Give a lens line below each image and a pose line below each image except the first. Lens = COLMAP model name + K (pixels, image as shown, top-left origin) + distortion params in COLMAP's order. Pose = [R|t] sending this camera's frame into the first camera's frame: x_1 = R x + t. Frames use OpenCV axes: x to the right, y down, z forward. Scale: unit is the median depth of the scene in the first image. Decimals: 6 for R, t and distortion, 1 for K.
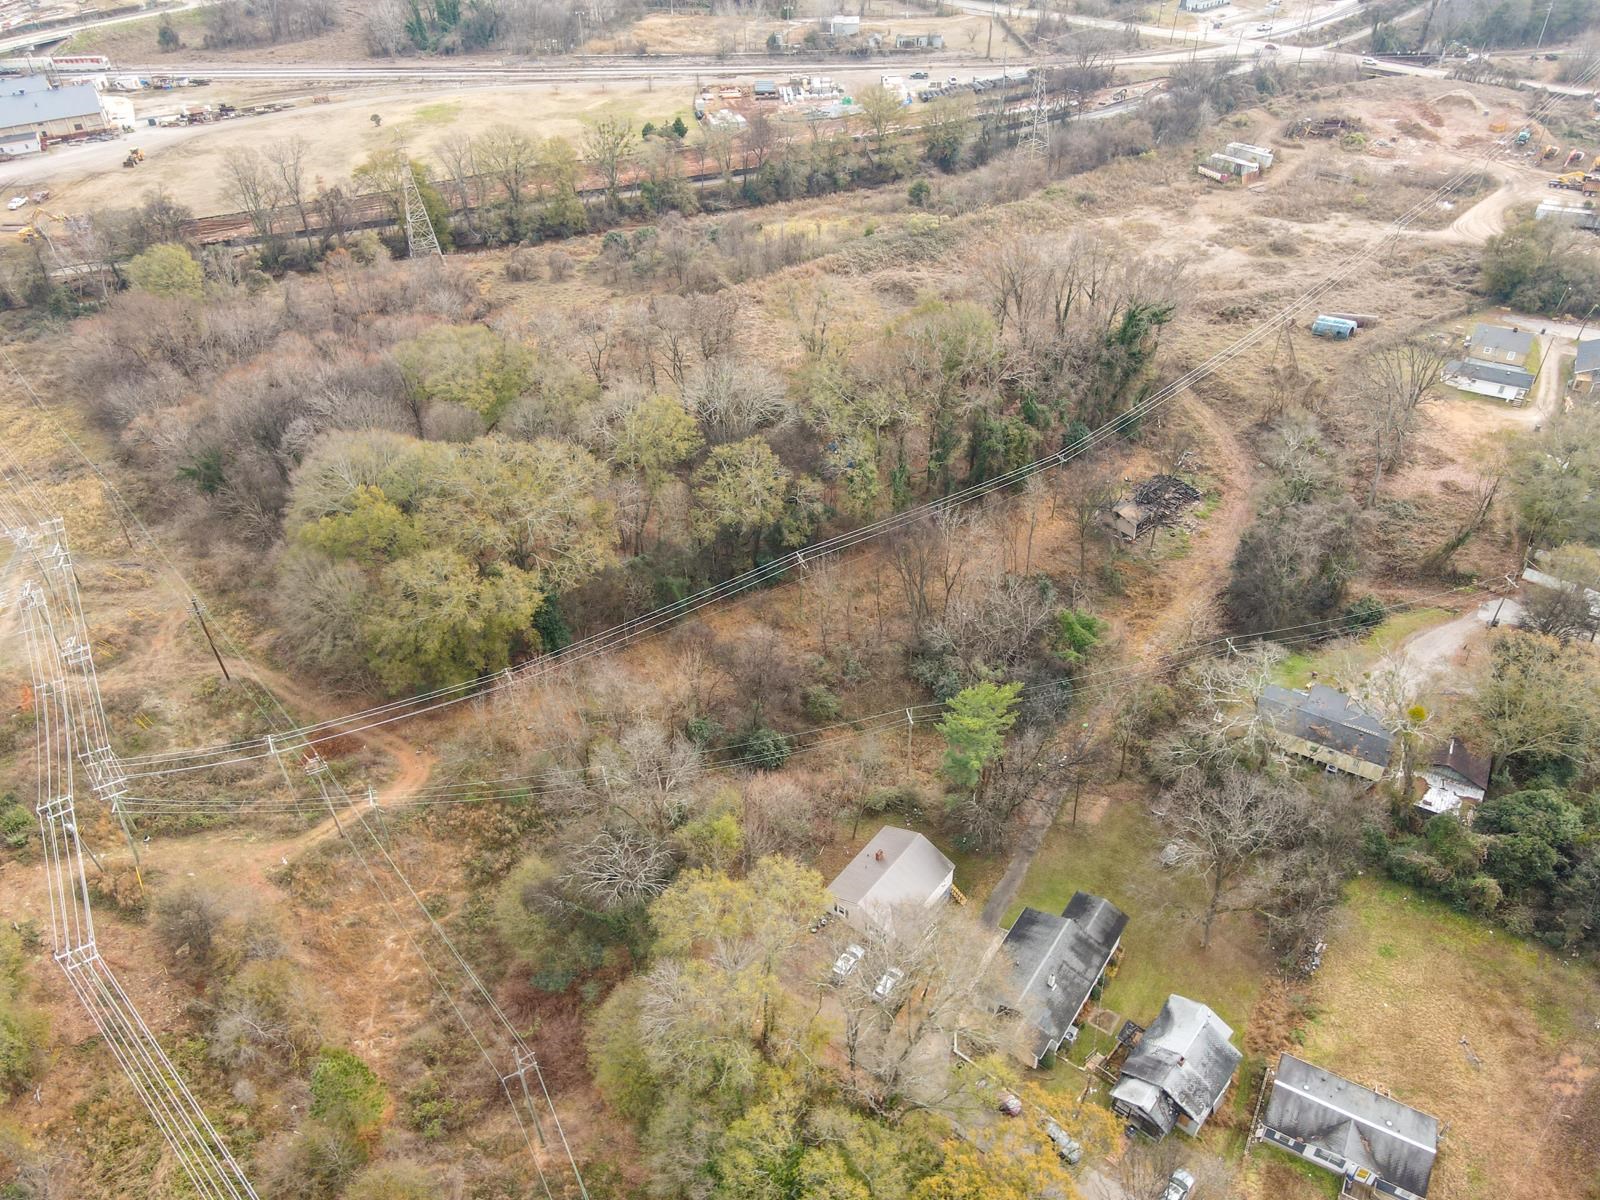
lens RADIAL K [[1170.9, 0, 810.0], [0, 1170.9, 600.0], [0, 0, 1]] dist [0.043518, -0.041892]
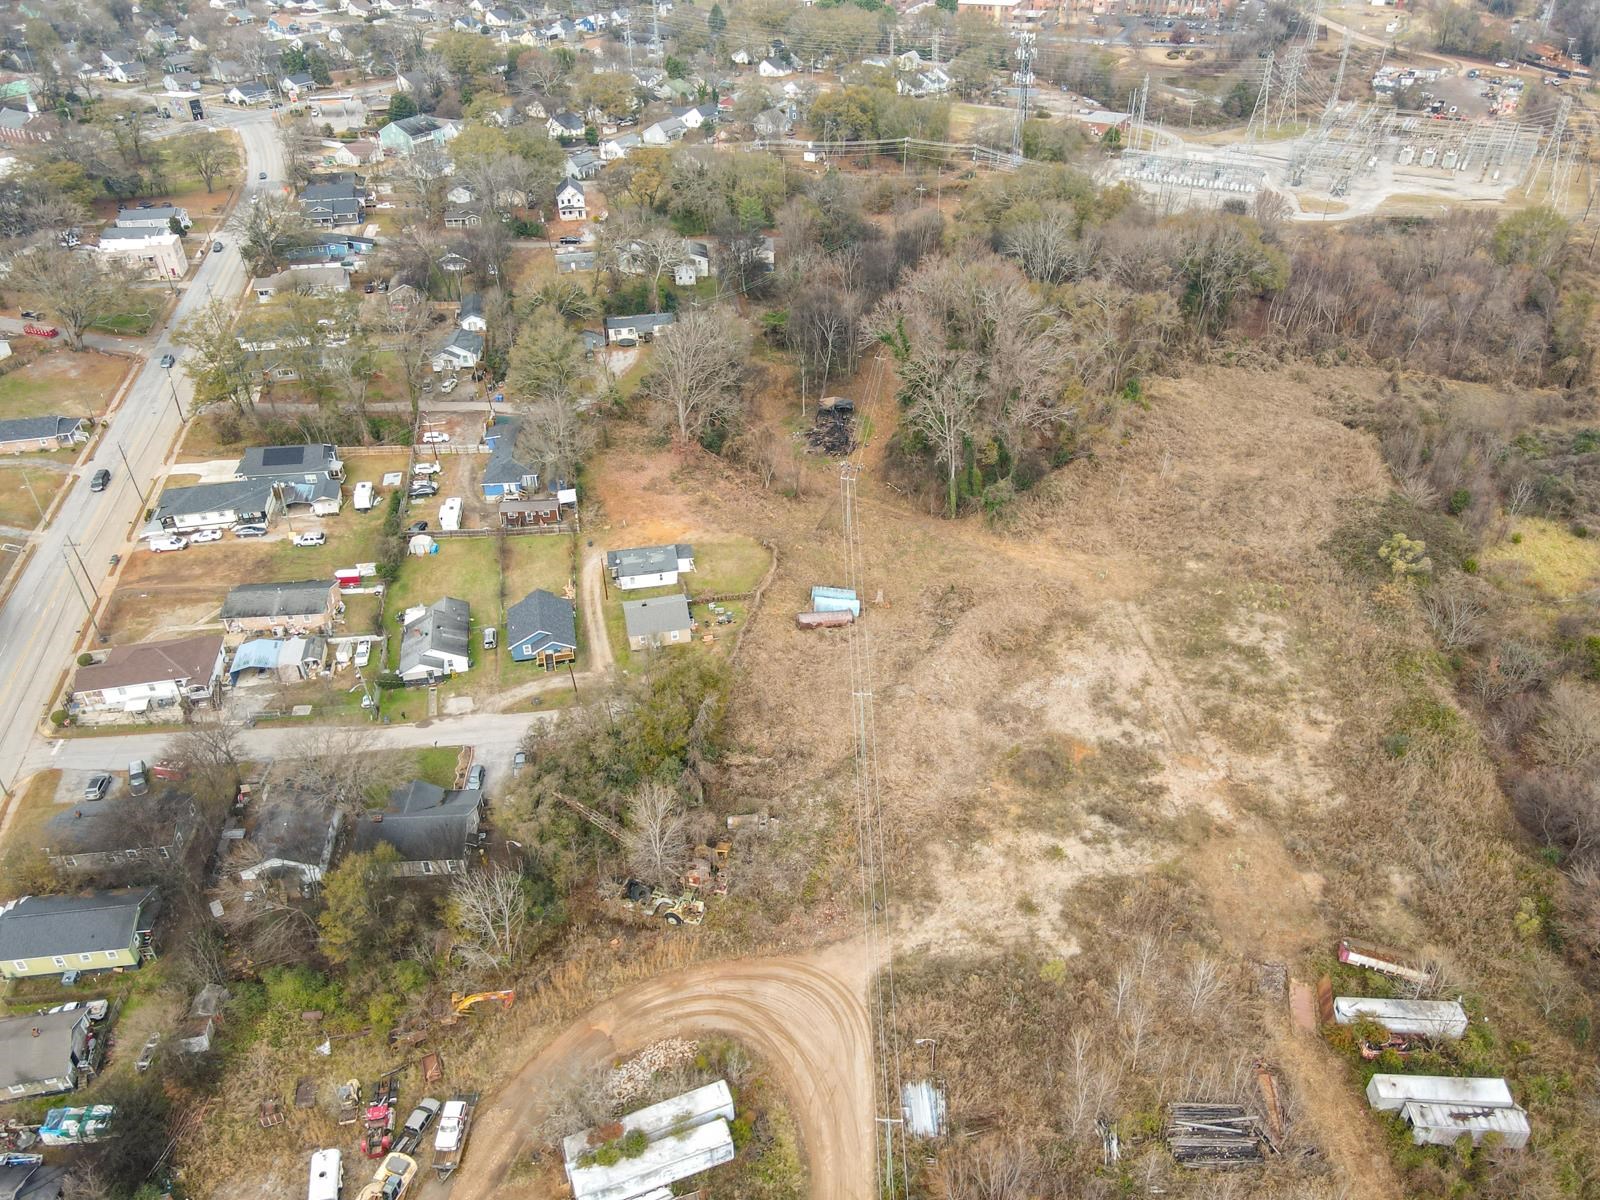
lens RADIAL K [[1155.9, 0, 808.1], [0, 1155.9, 618.8], [0, 0, 1]] dist [0.009672, 0.012259]
pose [[-0.751941, 0.408526, -0.517389, 0.902024], [-0.391054, 0.355421, 0.848972, -0.922964], [0.530718, 0.840704, -0.107499, 1.122329]]
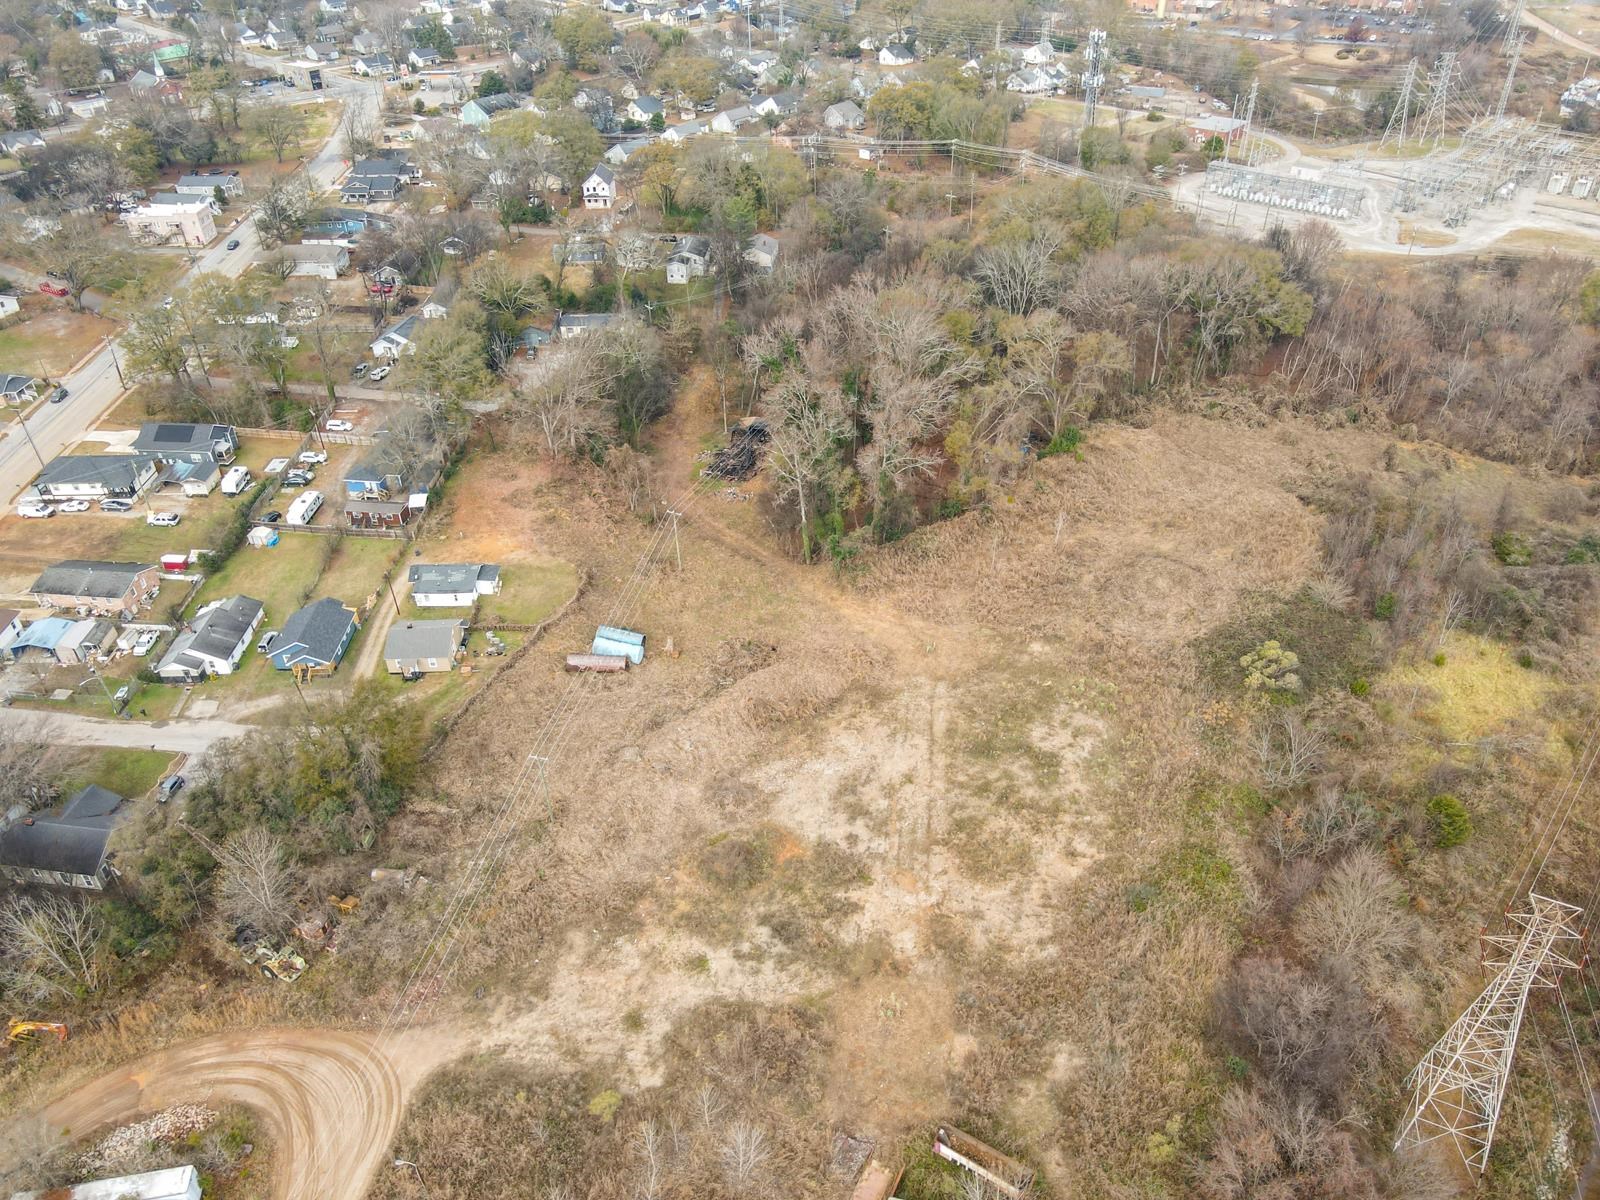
lens RADIAL K [[1149.3, 0, 807.4], [0, 1149.3, 629.4], [0, 0, 1]] dist [0.002621, 0.024450]
pose [[-0.868931, 0.326921, -0.371595, 0.631734], [-0.279837, 0.294751, 0.913681, -0.977116], [0.408229, 0.897911, -0.164633, 1.202266]]
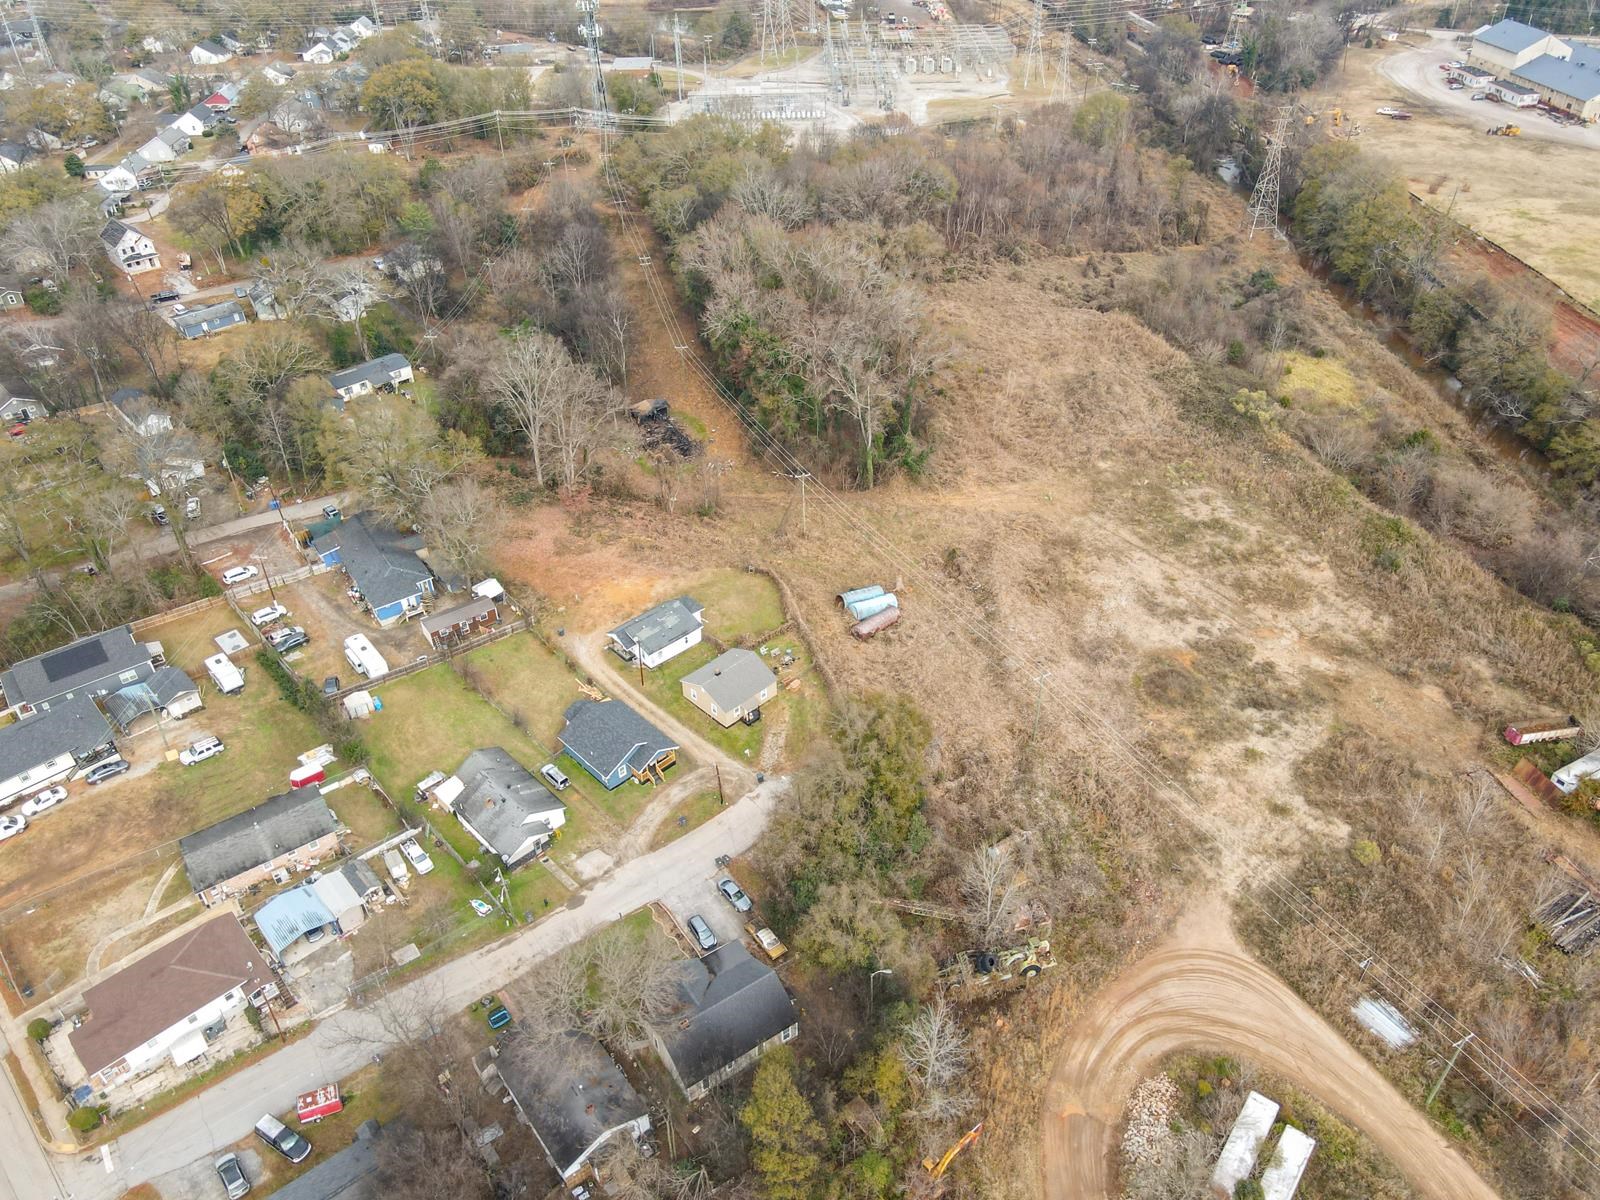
lens RADIAL K [[1152.2, 0, 808.0], [0, 1152.2, 626.9], [0, 0, 1]] dist [0.005220, 0.014734]
pose [[-0.294703, 0.615558, -0.730916, 1.041041], [-0.584028, 0.489383, 0.647623, -0.705278], [0.756347, 0.617732, 0.215280, 0.849417]]
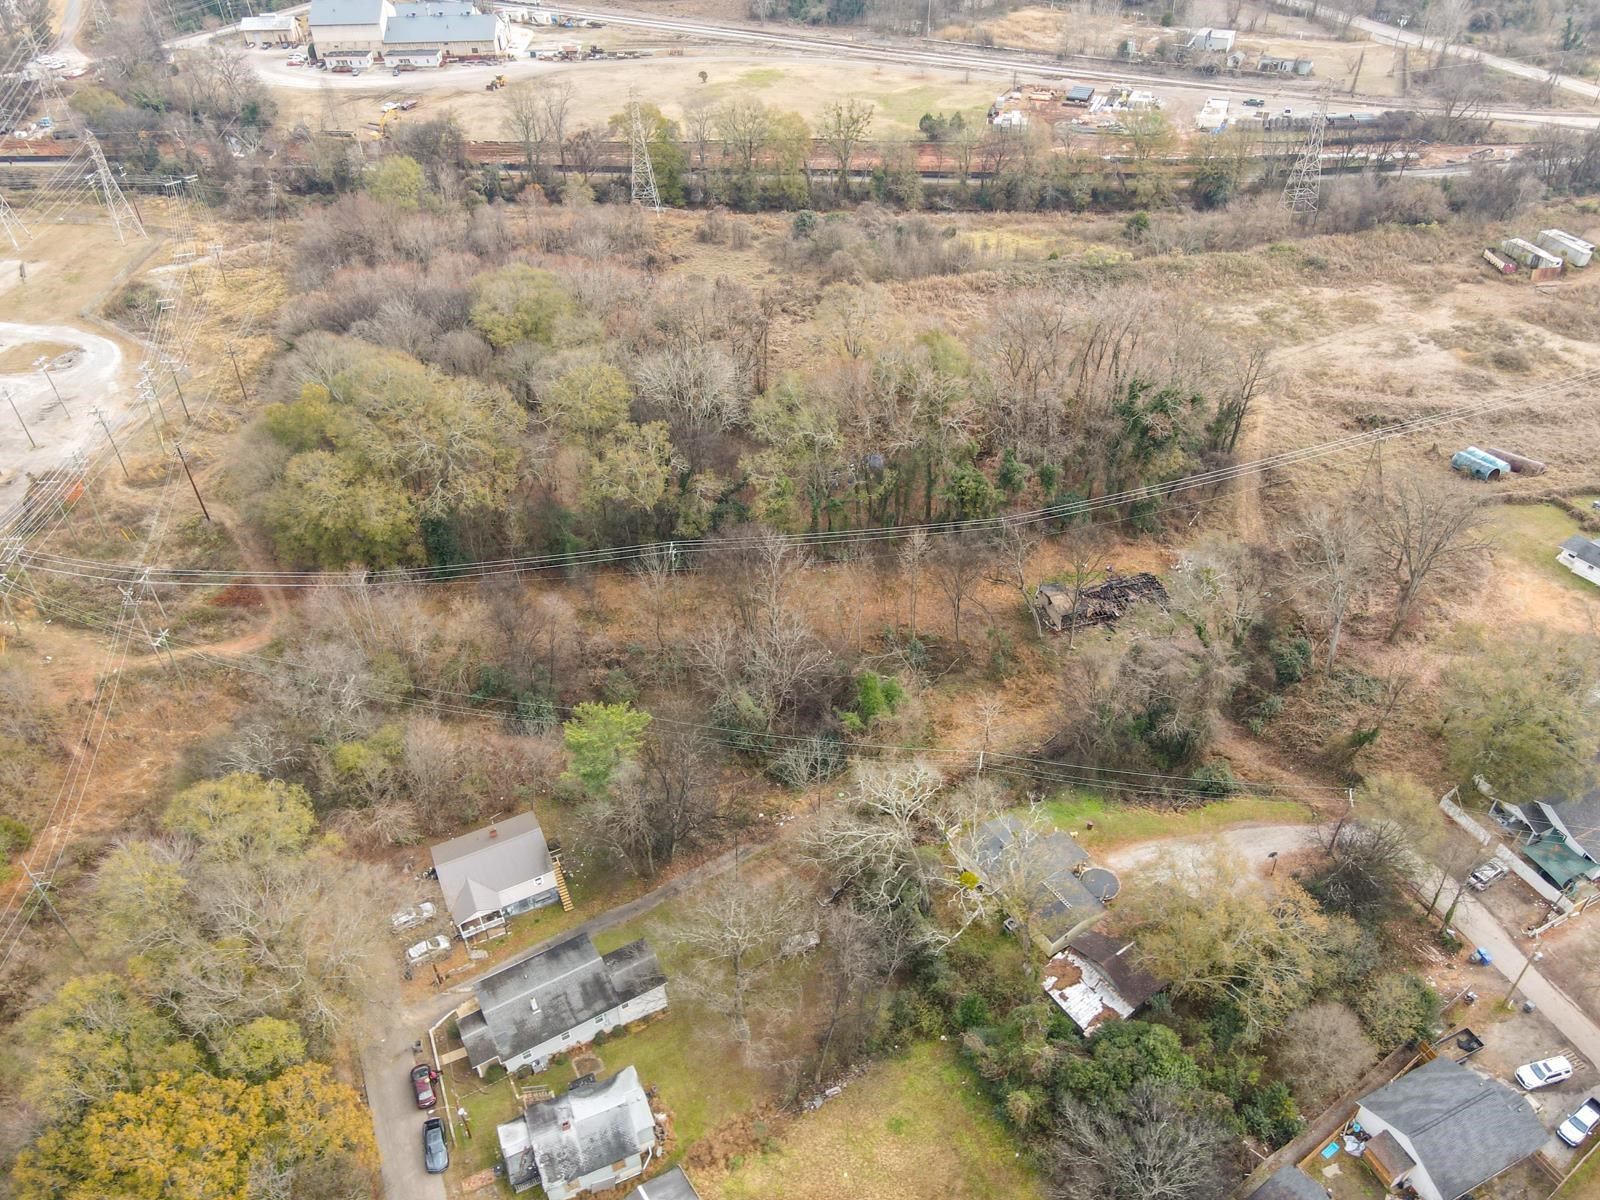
lens RADIAL K [[1168.8, 0, 808.7], [0, 1168.8, 603.4], [0, 0, 1]] dist [0.022479, 0.004736]
pose [[0.901347, 0.276058, -0.333716, 0.332507], [-0.270929, 0.960547, 0.062824, -0.063795], [0.337893, 0.033787, 0.940578, 0.071052]]
